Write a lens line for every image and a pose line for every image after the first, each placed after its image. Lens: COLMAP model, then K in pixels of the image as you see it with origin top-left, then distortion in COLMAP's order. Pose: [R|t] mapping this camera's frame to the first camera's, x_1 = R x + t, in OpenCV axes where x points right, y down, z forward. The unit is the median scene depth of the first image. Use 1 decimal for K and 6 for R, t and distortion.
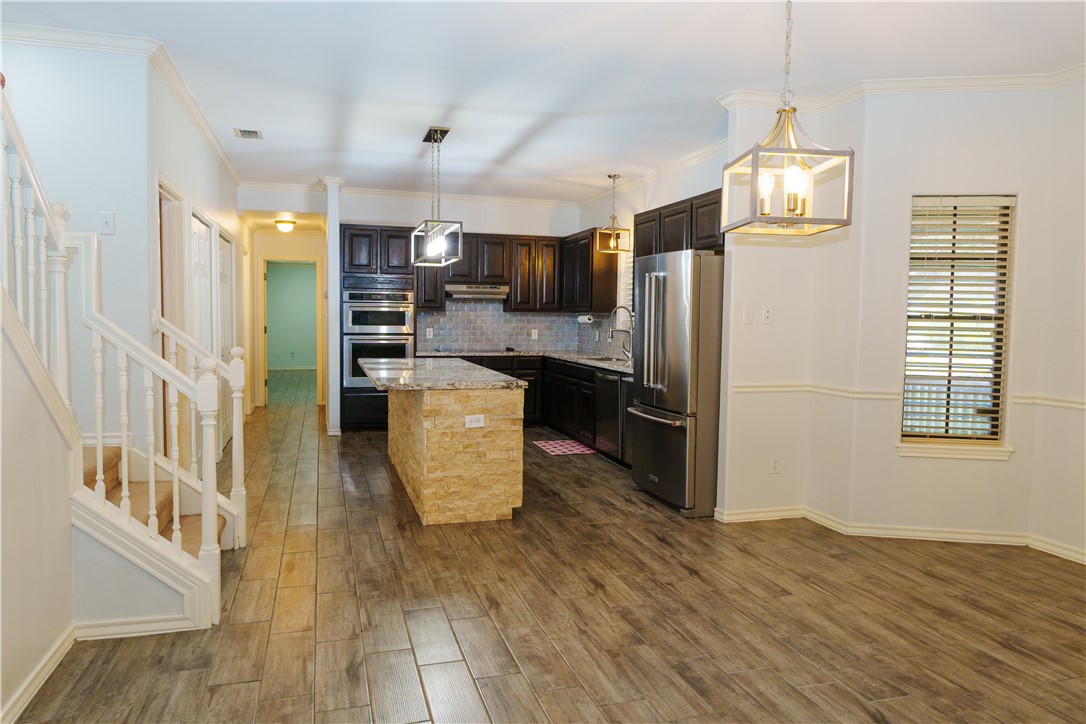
lens RADIAL K [[756.2, 0, 539.6], [0, 756.2, 360.4], [0, 0, 1]] dist [0.000750, -0.005744]
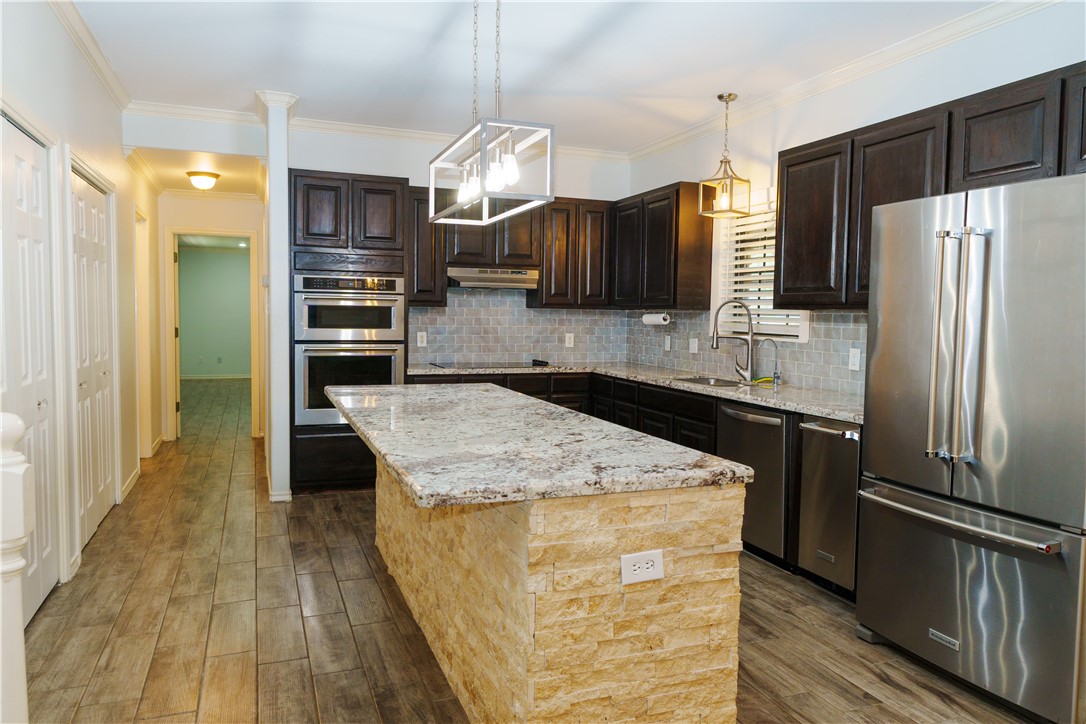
lens RADIAL K [[756.2, 0, 543.3], [0, 756.2, 361.1], [0, 0, 1]] dist [0.000750, -0.005744]
pose [[0.996496, -0.002328, 0.083604, -0.103340], [0.001926, 0.999986, 0.004887, -0.021183], [-0.083614, -0.004709, 0.996487, 0.344897]]
